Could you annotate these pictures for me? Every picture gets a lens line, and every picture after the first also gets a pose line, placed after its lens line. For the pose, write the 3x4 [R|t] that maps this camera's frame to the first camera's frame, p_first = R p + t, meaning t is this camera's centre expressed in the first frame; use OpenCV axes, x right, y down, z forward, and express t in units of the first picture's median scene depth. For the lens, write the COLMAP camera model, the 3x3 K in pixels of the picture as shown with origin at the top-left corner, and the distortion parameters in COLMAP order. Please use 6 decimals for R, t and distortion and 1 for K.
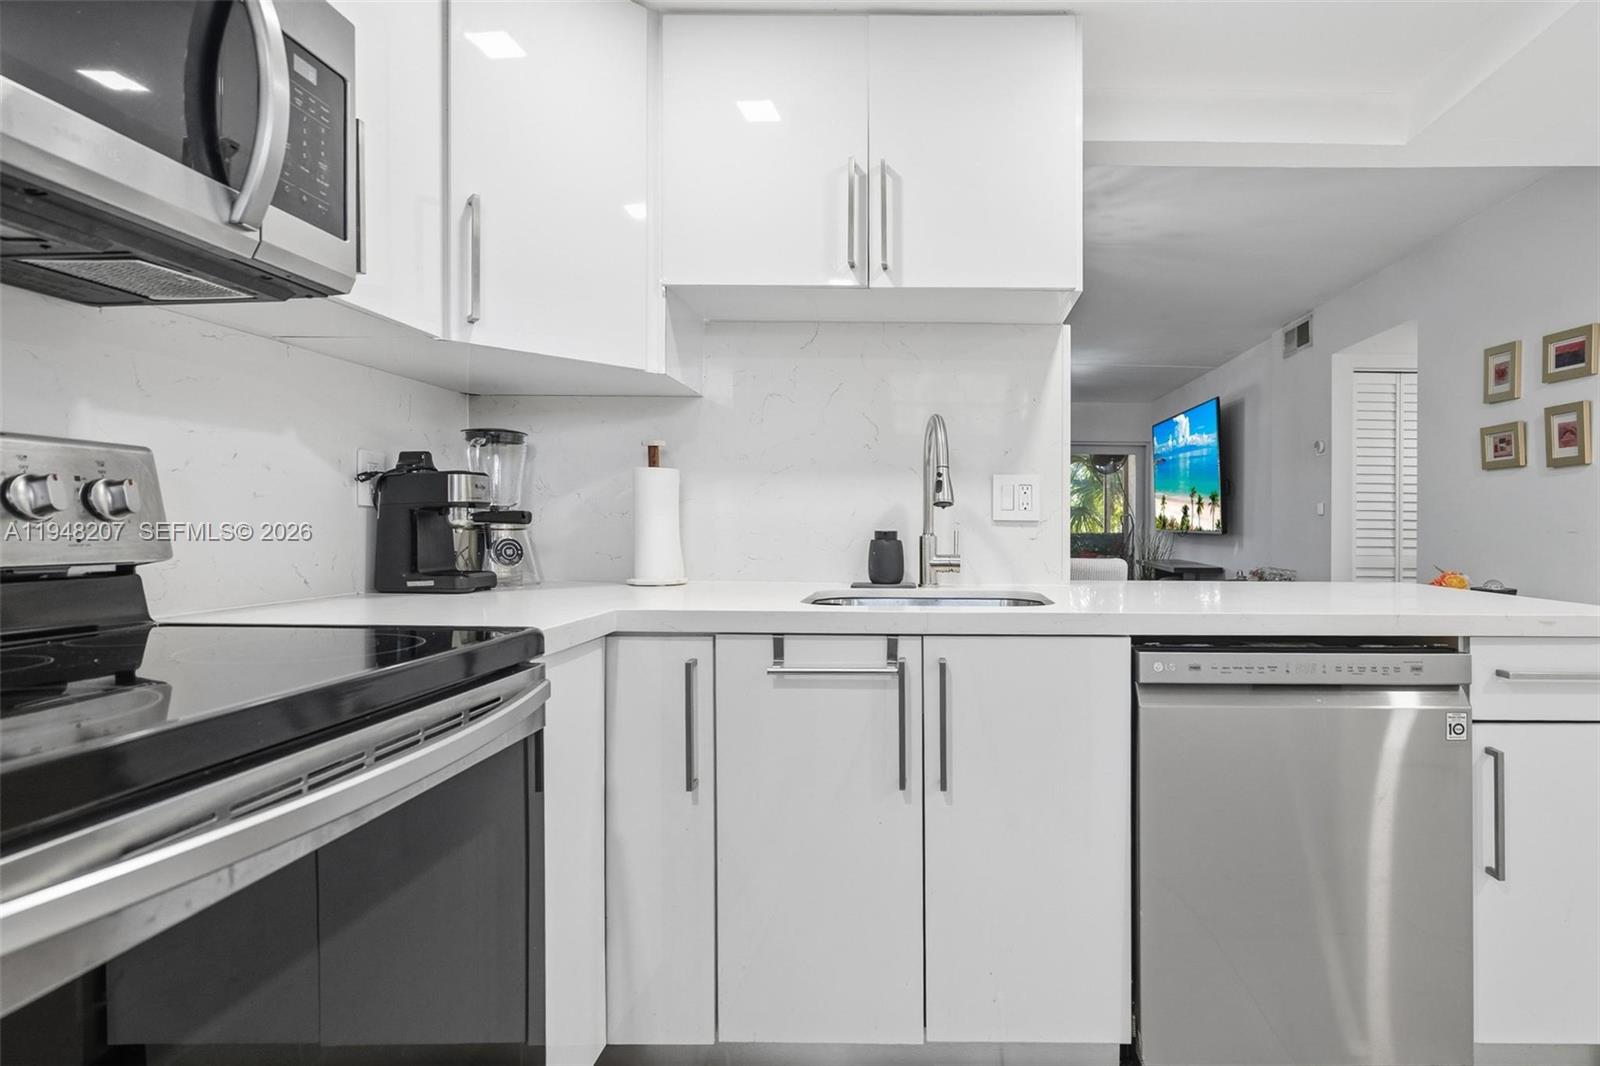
lens RADIAL K [[860.0, 0, 844.5], [0, 860.0, 525.2], [0, 0, 1]] dist [-0.002474, 0.000099]
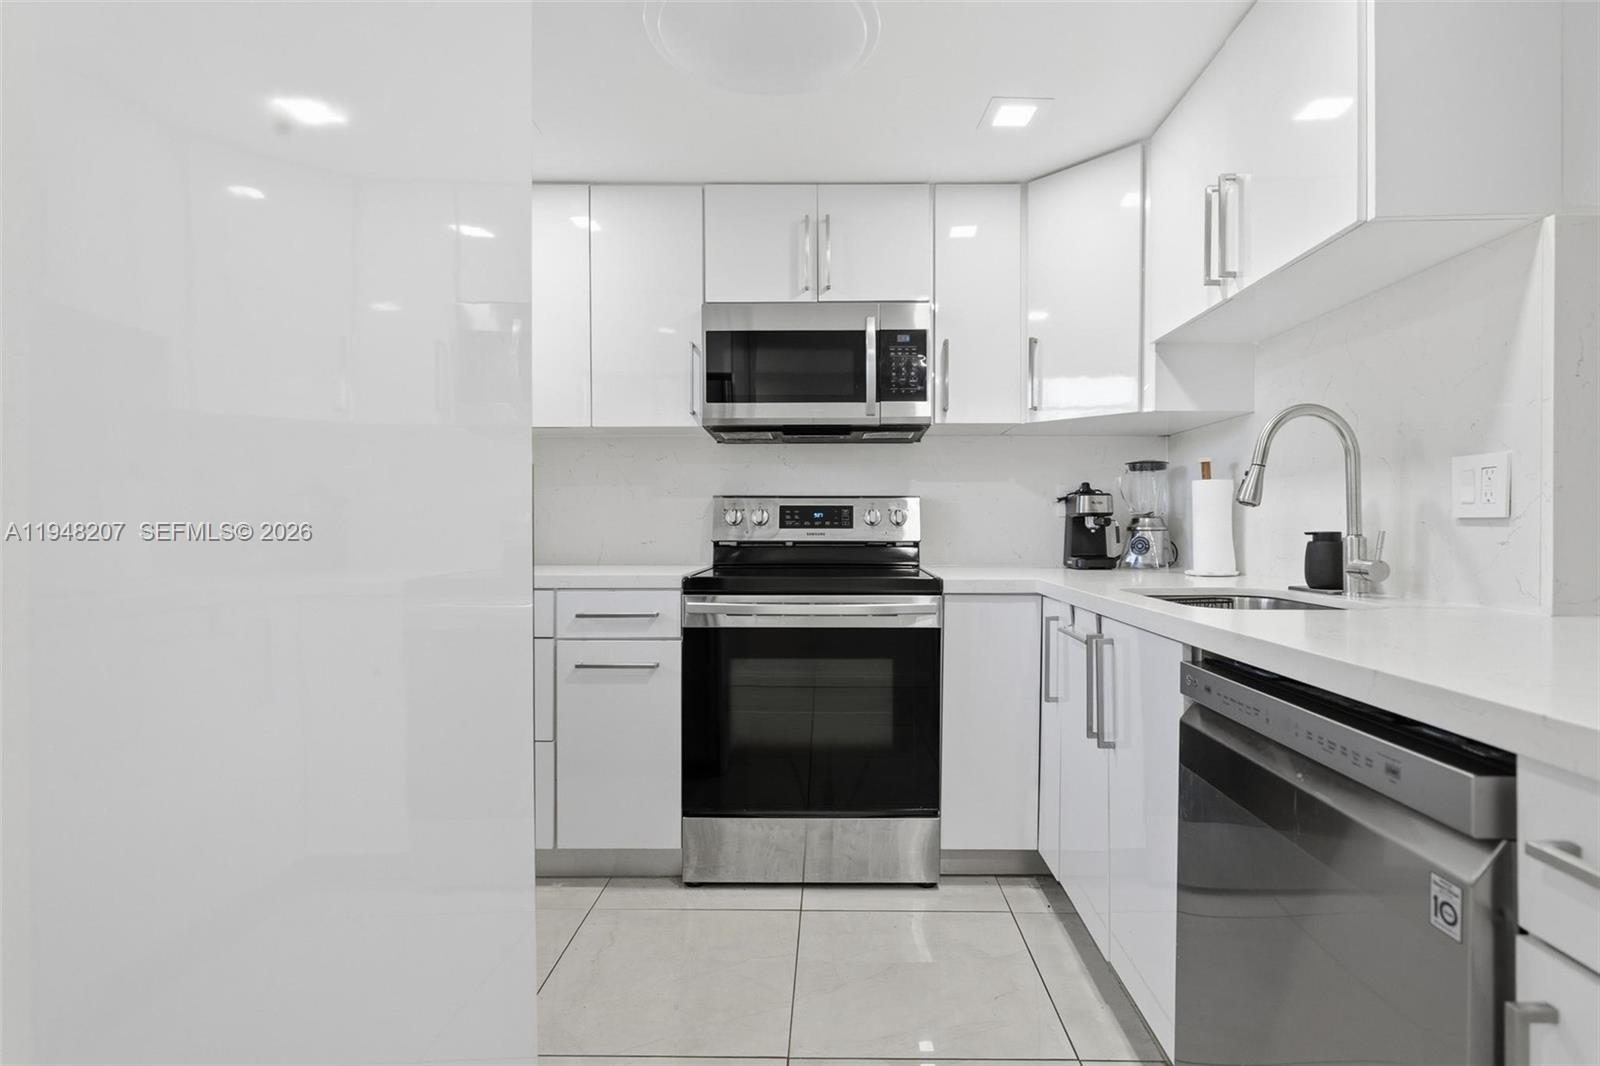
lens RADIAL K [[754.8, 0, 800.0], [0, 754.8, 533.0], [0, 0, 1]] dist [0.001648, 0.000504]
pose [[-0.030412, 0.004109, -0.999529, 0.879119], [-0.006662, 0.999969, 0.004314, 0.007732], [0.999515, 0.006790, -0.030384, 0.466208]]
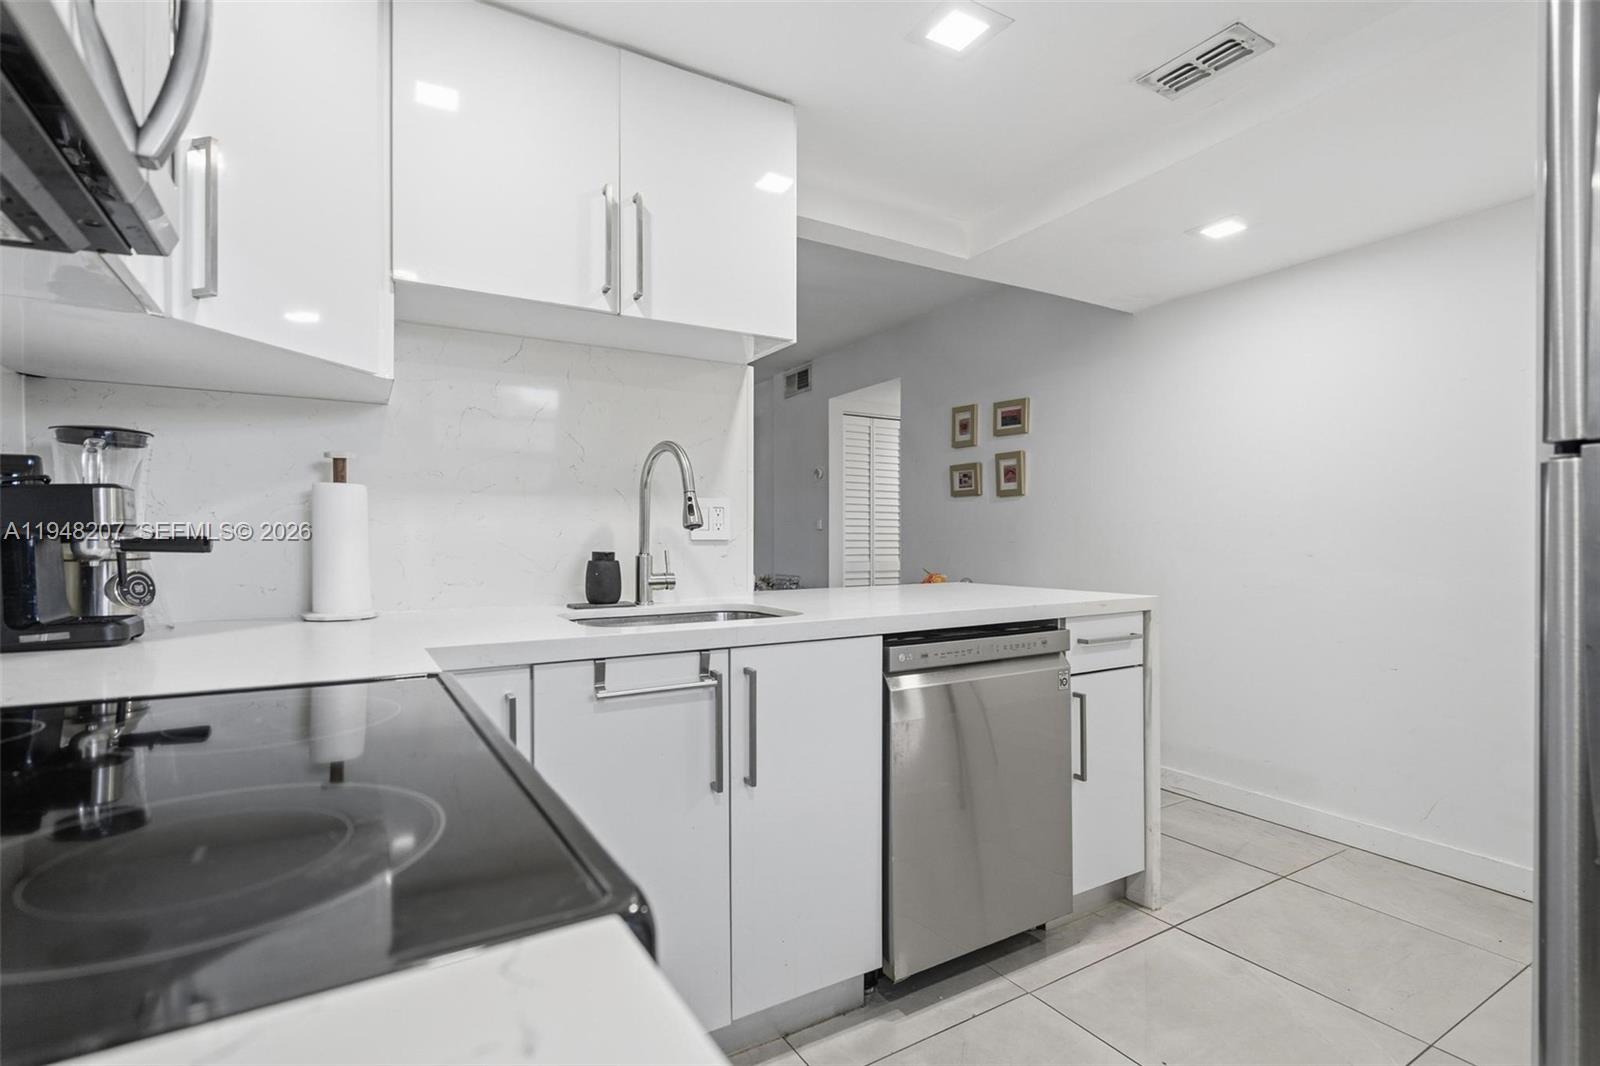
lens RADIAL K [[850.3, 0, 800.0], [0, 850.3, 533.0], [0, 0, 1]] dist [0.001041, 0.000026]
pose [[0.829536, -0.007242, 0.558406, -0.320211], [0.010262, 0.999945, -0.002276, -0.010814], [-0.558359, 0.007619, 0.829565, 0.038654]]
